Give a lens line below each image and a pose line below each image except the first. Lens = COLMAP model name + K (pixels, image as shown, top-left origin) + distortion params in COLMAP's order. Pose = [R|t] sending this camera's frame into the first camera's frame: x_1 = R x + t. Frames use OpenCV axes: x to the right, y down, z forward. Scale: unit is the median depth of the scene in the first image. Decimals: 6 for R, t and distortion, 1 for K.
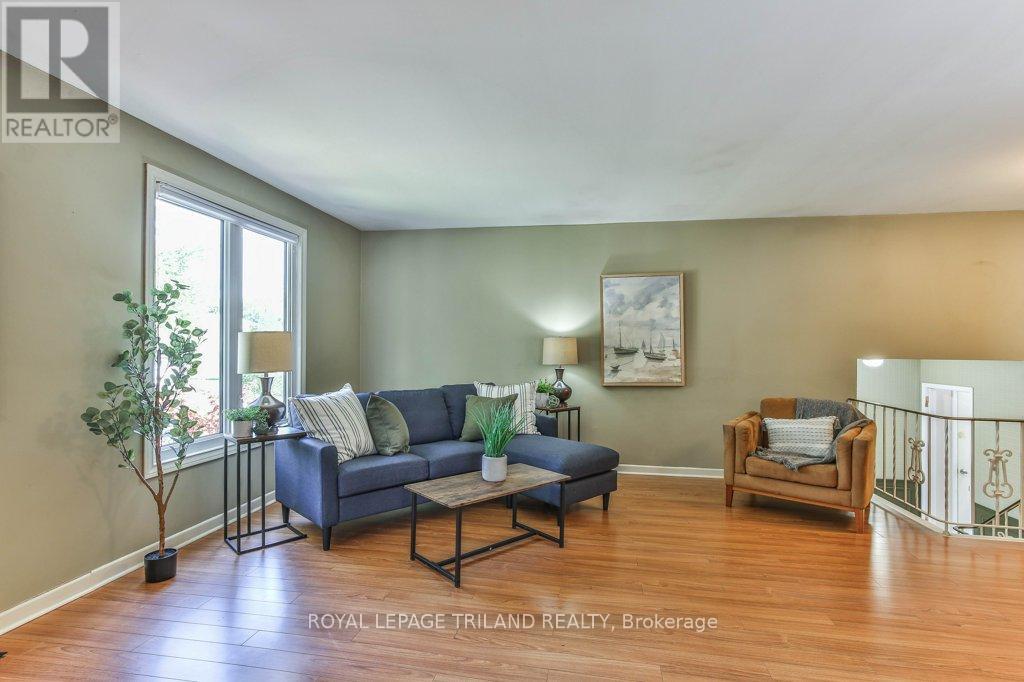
lens RADIAL K [[502.4, 0, 505.7], [0, 502.4, 352.0], [0, 0, 1]] dist [0.000228, 0.000645]
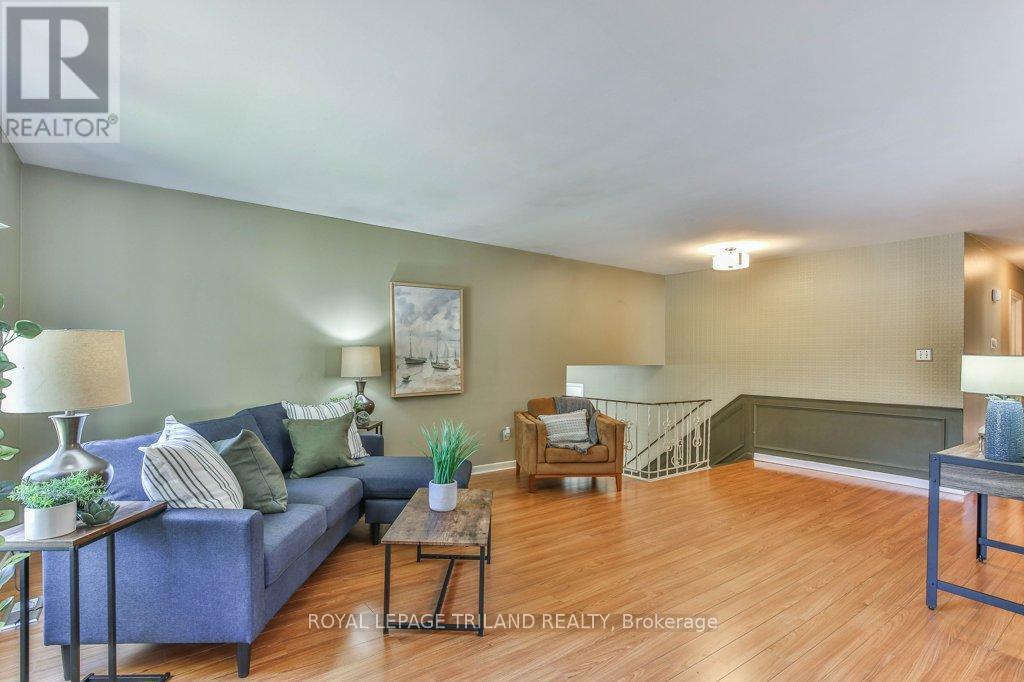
lens RADIAL K [[502.4, 0, 505.7], [0, 502.4, 352.0], [0, 0, 1]] dist [0.000228, 0.000645]
pose [[0.680699, 0.006447, 0.732535, -0.372192], [0.004901, 0.999899, -0.013354, -0.005844], [-0.732547, 0.012680, 0.680598, 0.195923]]
